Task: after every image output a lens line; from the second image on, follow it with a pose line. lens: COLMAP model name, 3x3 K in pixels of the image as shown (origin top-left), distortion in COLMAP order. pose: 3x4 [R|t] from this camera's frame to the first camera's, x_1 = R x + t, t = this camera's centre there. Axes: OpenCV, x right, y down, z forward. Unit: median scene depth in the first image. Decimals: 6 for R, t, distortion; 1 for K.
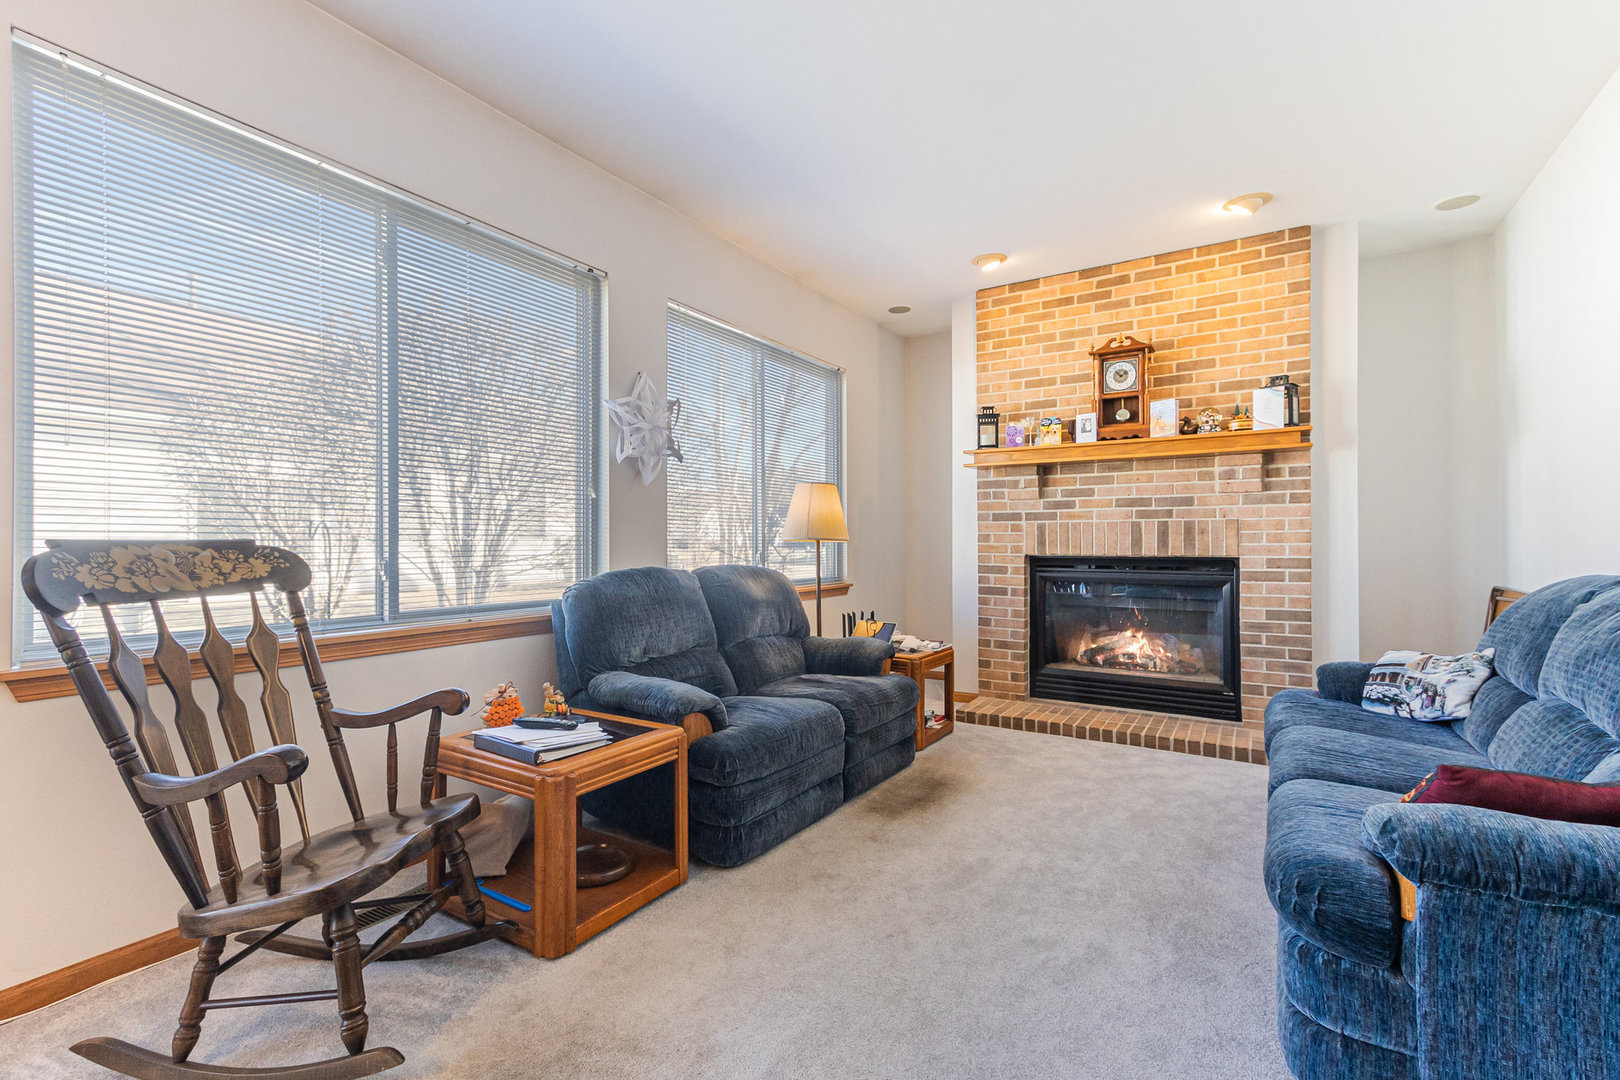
lens RADIAL K [[717.1, 0, 791.3], [0, 717.1, 540.5], [0, 0, 1]] dist [0.000866, -0.000173]
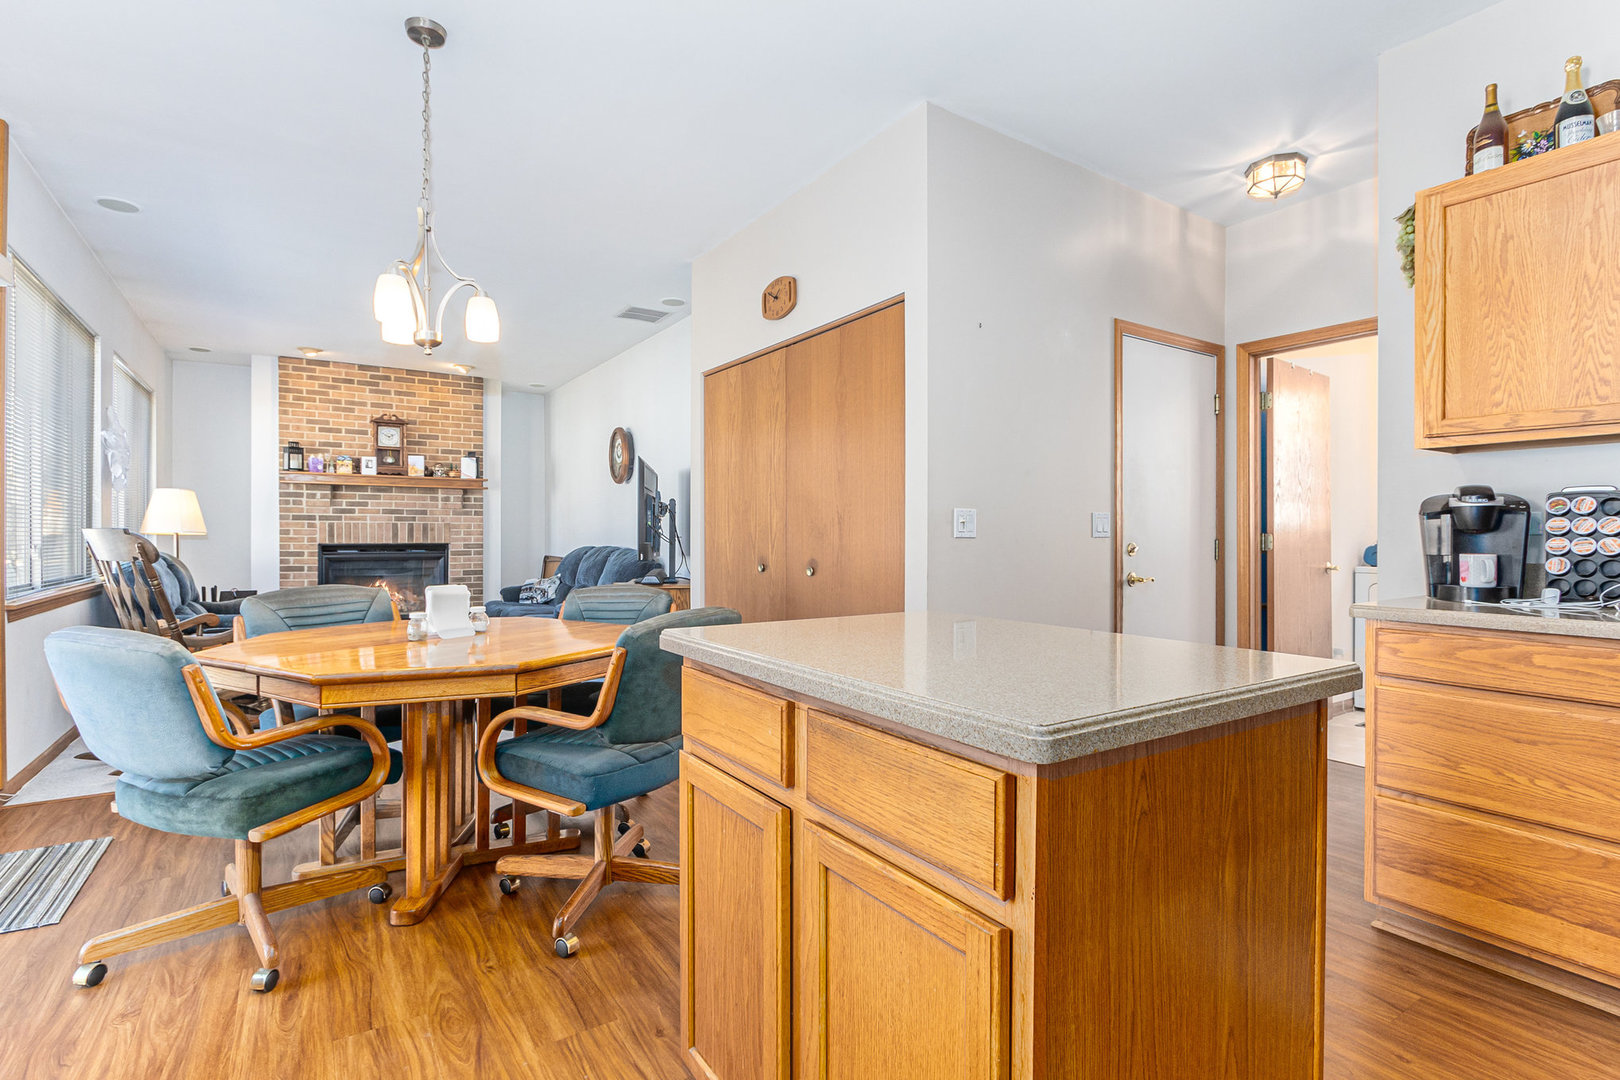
lens RADIAL K [[717.1, 0, 791.3], [0, 717.1, 540.5], [0, 0, 1]] dist [0.000866, -0.000173]
pose [[0.389996, -0.003312, 0.920811, -0.727537], [-0.002360, 0.999987, 0.004596, 0.005197], [-0.920814, -0.003966, 0.389983, -0.534224]]
